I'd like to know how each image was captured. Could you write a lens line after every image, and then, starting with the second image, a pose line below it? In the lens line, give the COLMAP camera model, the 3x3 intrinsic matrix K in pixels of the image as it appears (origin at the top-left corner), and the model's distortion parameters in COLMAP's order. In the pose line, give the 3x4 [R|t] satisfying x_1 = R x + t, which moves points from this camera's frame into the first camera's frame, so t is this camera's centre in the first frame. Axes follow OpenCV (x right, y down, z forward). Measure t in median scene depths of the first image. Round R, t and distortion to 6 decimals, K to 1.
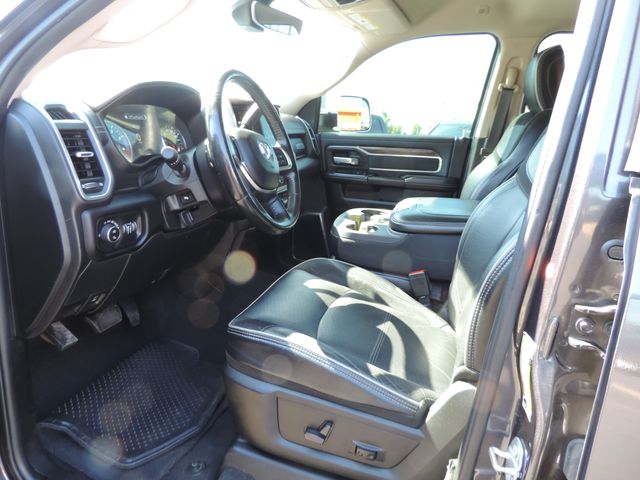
lens RADIAL K [[458.9, 0, 318.6], [0, 458.9, 240.1], [0, 0, 1]] dist [-0.002623, -0.005302]
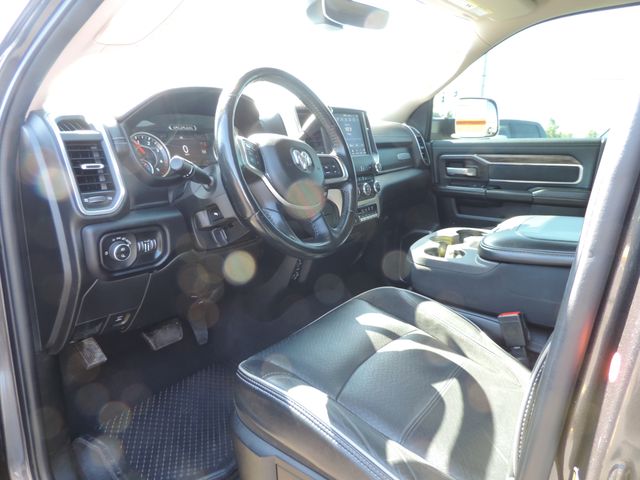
lens RADIAL K [[458.9, 0, 321.3], [0, 458.9, 239.3], [0, 0, 1]] dist [-0.002623, -0.005302]
pose [[0.947780, 0.030841, -0.317429, 0.172043], [-0.040718, 0.998870, -0.024527, -0.025136], [0.316314, 0.036172, 0.947965, 0.191875]]
